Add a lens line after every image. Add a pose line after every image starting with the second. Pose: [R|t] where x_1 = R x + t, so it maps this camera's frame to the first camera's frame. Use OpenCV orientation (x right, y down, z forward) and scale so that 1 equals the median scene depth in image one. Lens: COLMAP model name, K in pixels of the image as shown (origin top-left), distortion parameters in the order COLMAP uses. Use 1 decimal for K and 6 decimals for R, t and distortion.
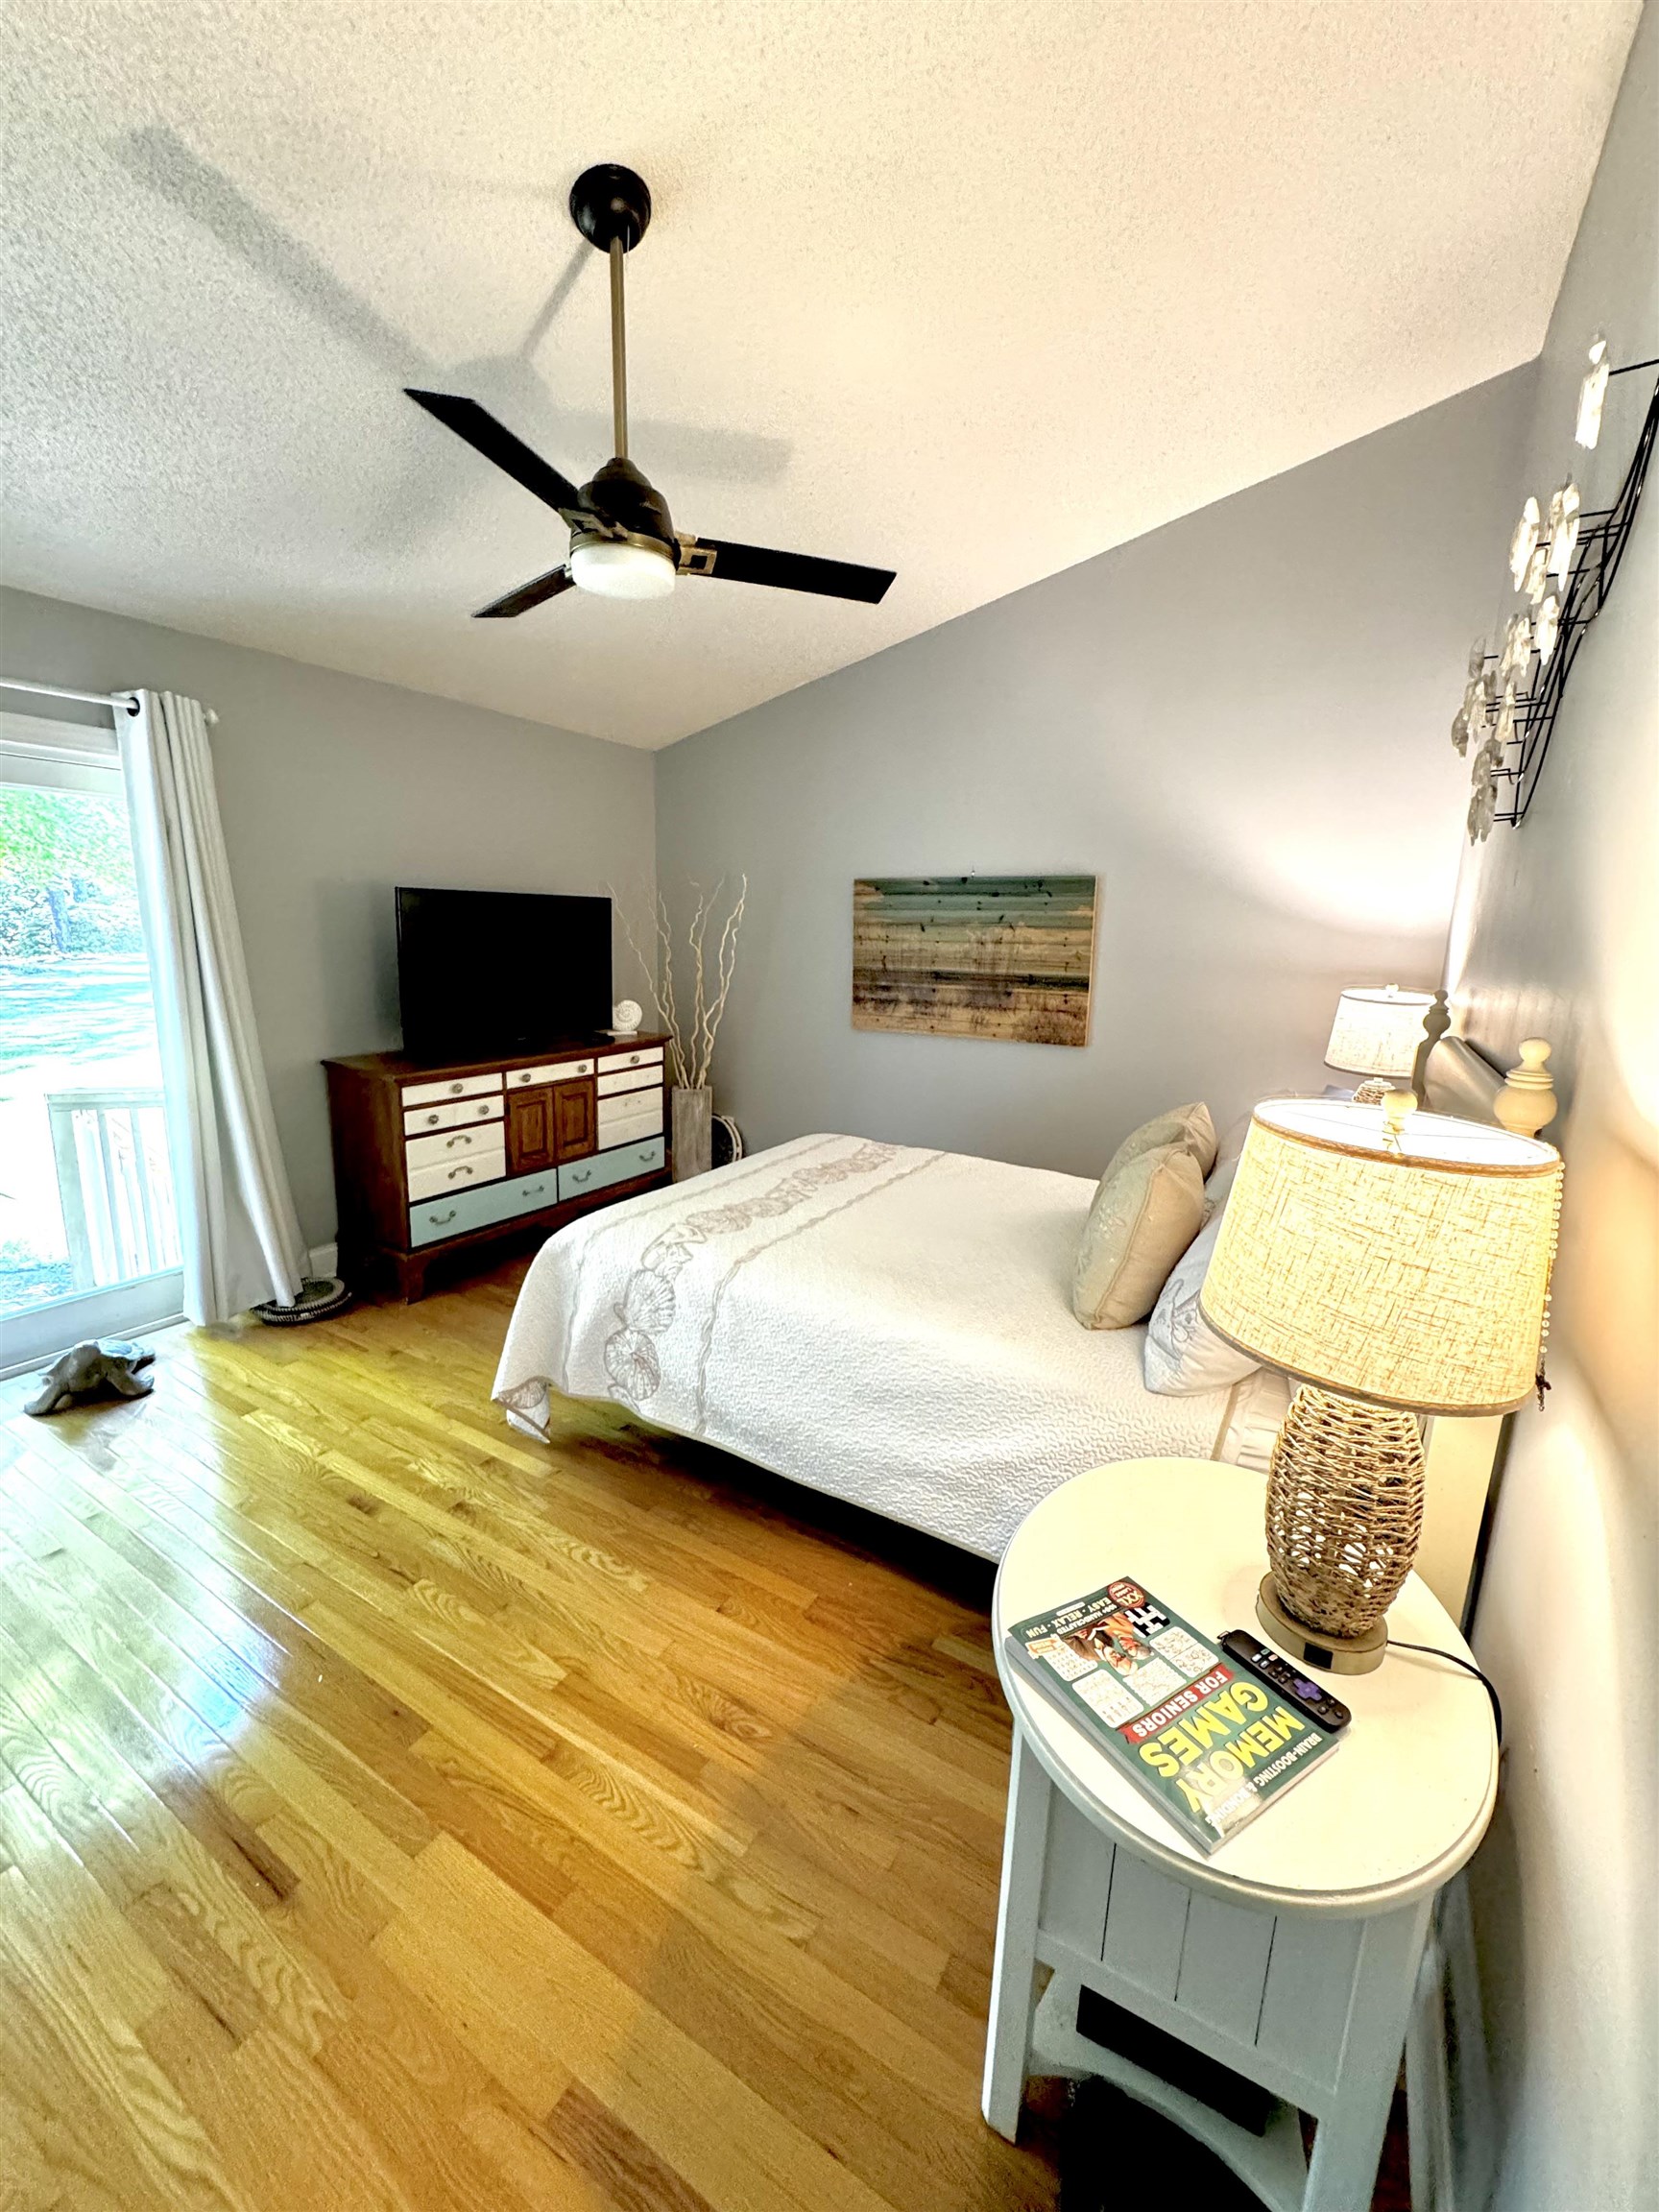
lens RADIAL K [[885.9, 0, 832.9], [0, 885.9, 1104.4], [0, 0, 1]] dist [-0.002717, 0.000911]
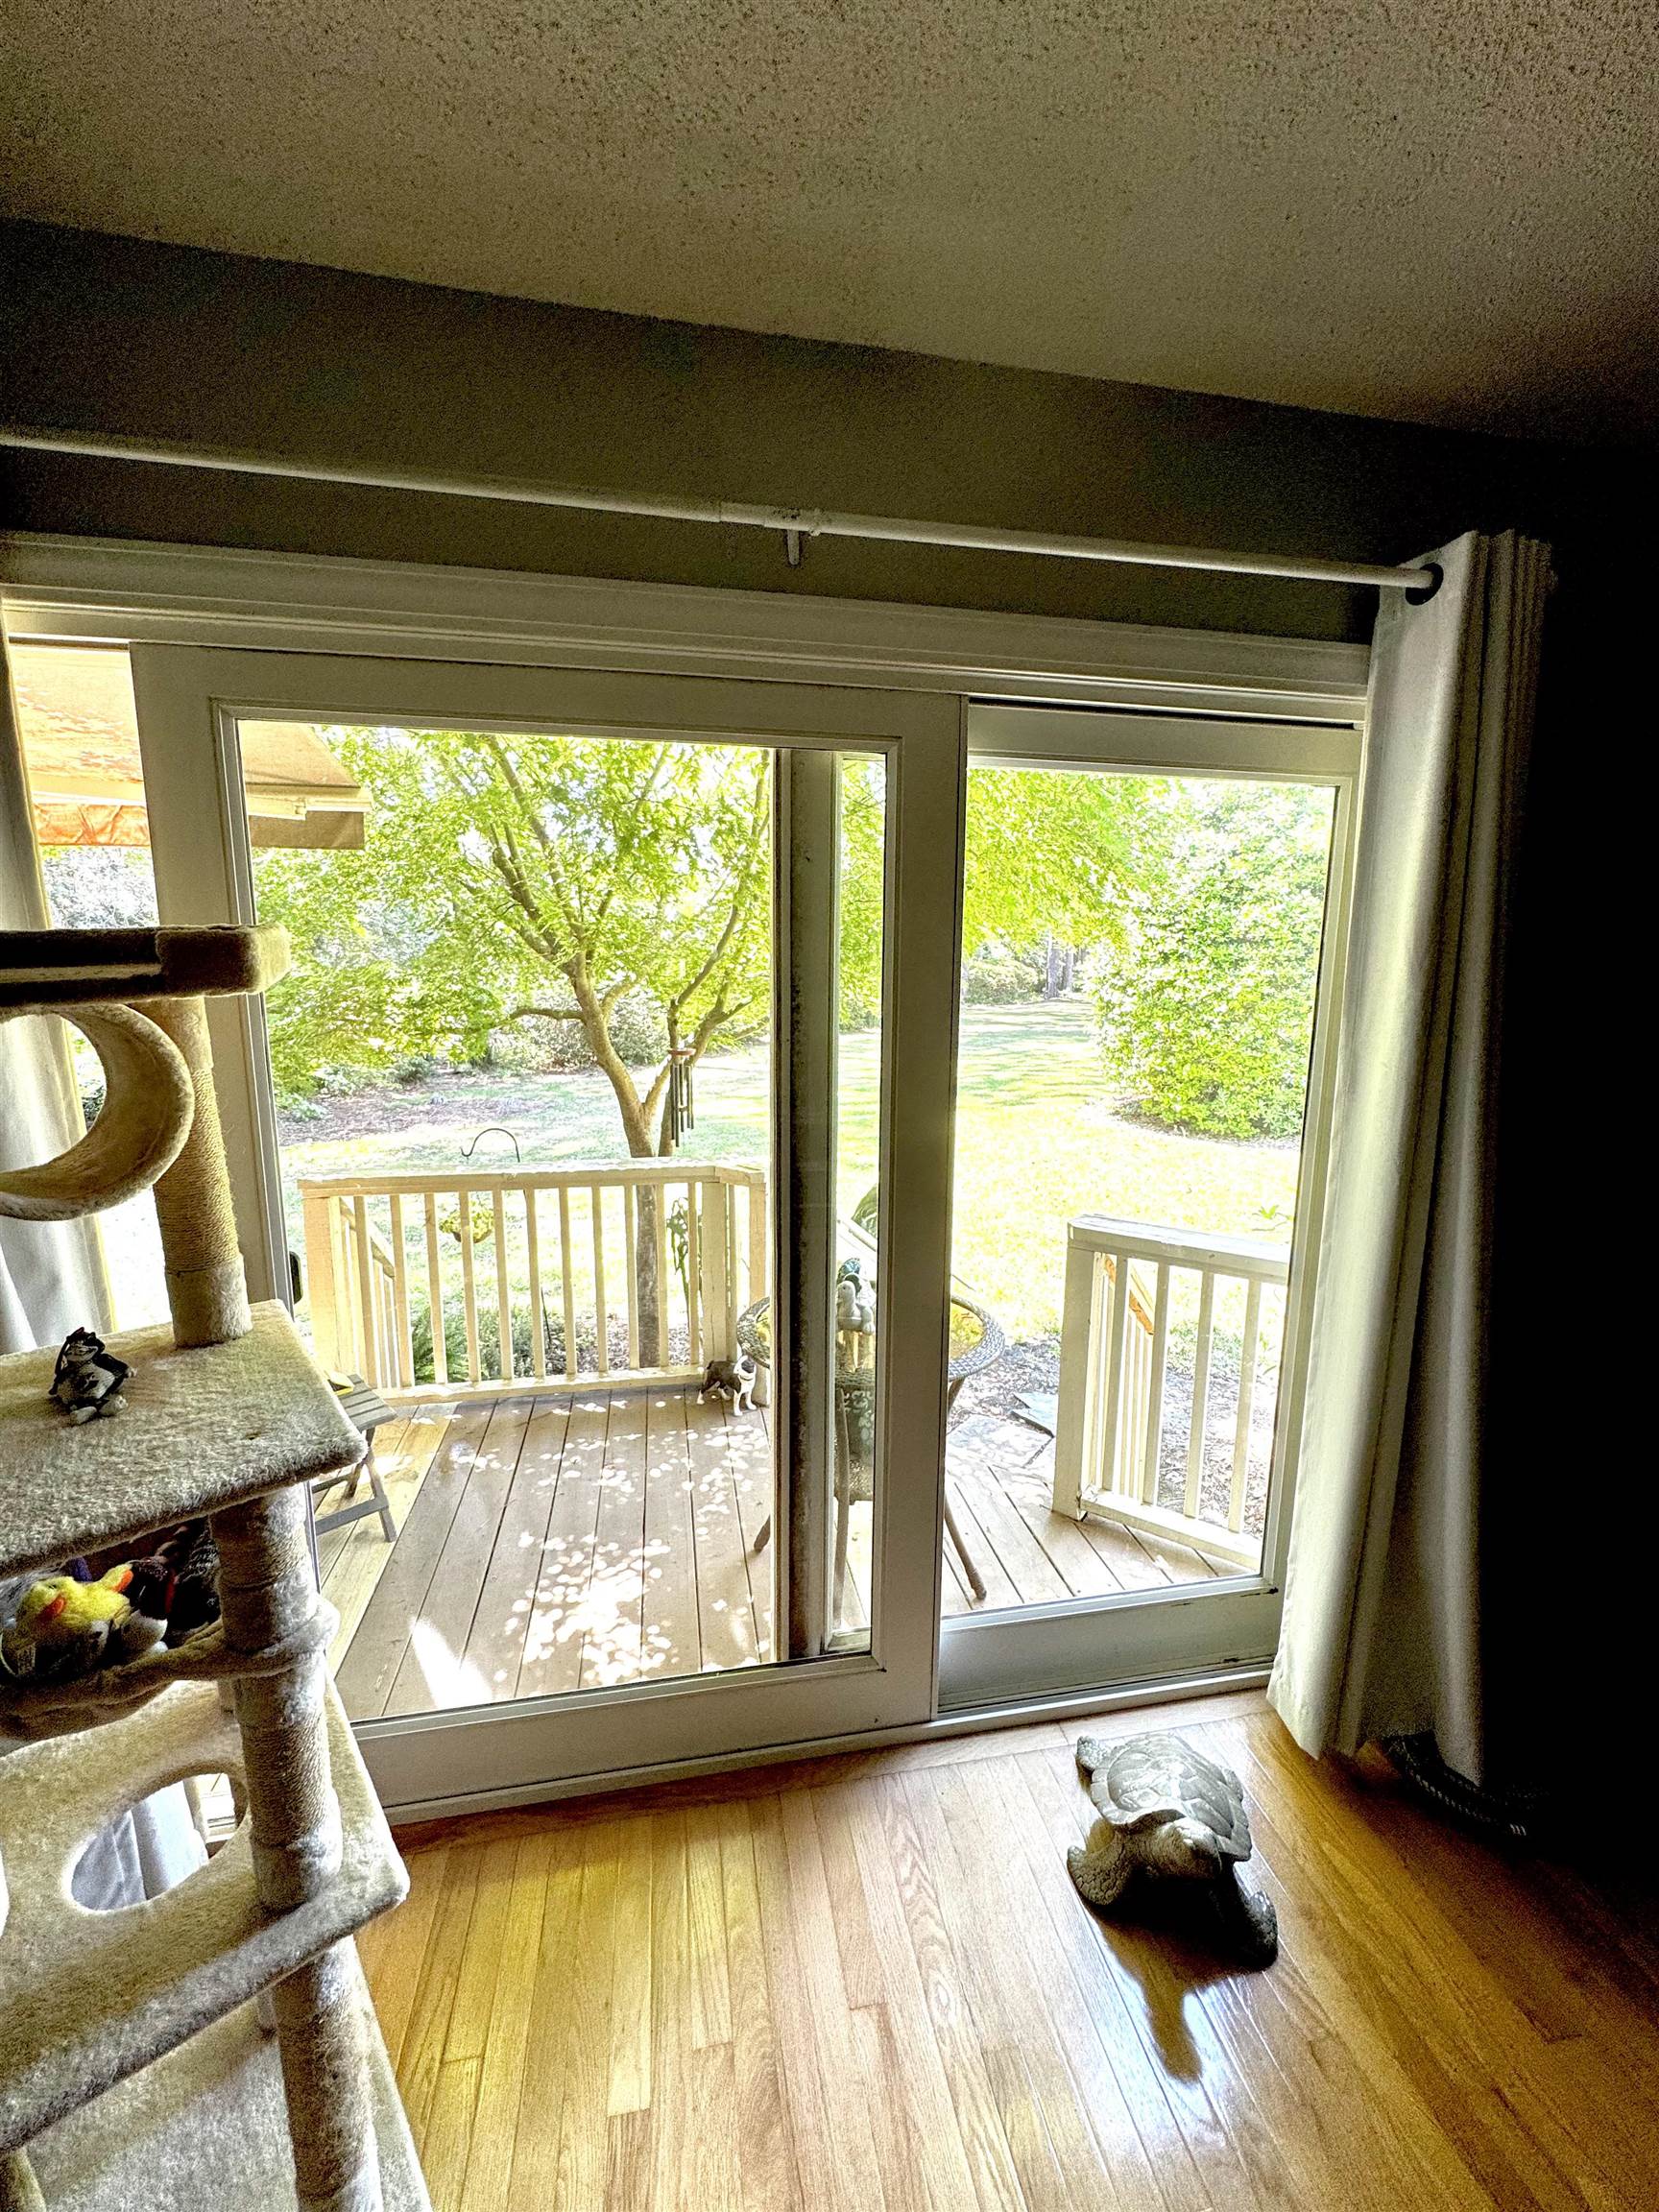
lens RADIAL K [[885.9, 0, 832.9], [0, 885.9, 1104.4], [0, 0, 1]] dist [-0.002717, 0.000911]
pose [[0.668002, 0.096113, -0.737927, -0.611411], [-0.138852, 0.990308, 0.003291, -0.107750], [0.731091, 0.100265, 0.674873, 0.436963]]
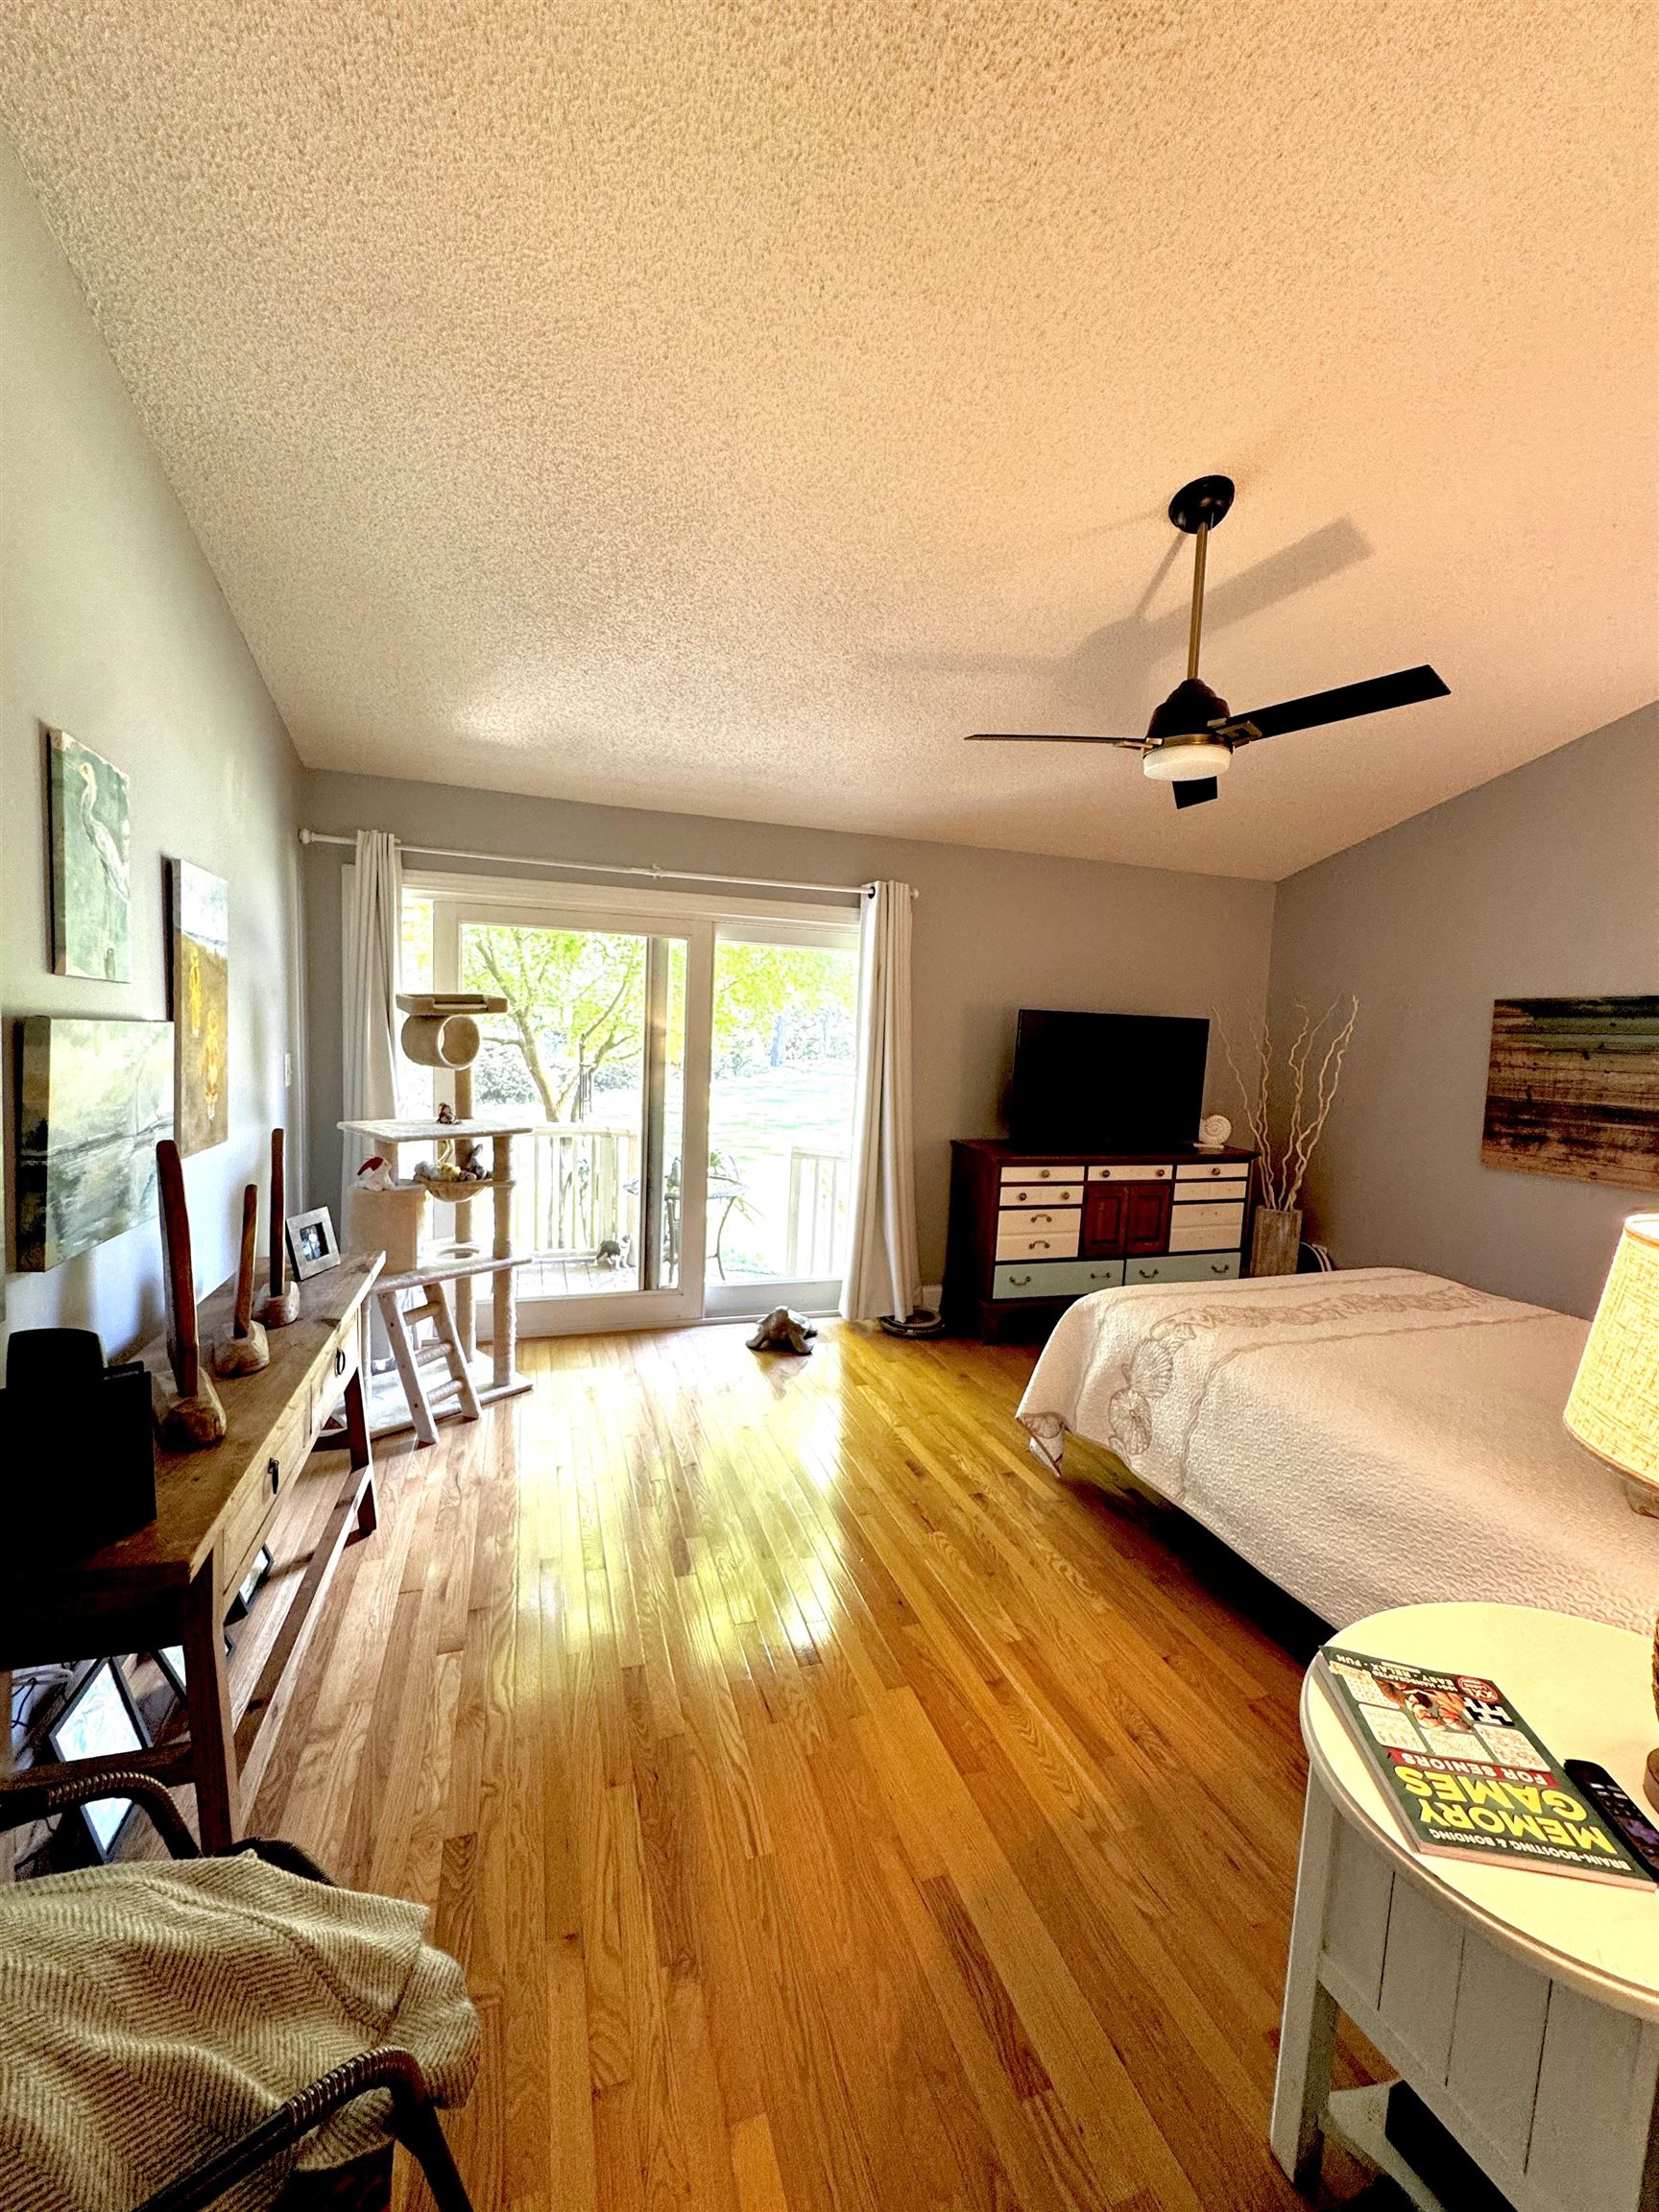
lens RADIAL K [[885.9, 0, 832.9], [0, 885.9, 1104.4], [0, 0, 1]] dist [-0.002717, 0.000911]
pose [[0.763607, 0.065265, -0.642375, 0.148071], [-0.151661, 0.985174, -0.080190, 0.035880], [0.627618, 0.158656, 0.762184, -0.131001]]
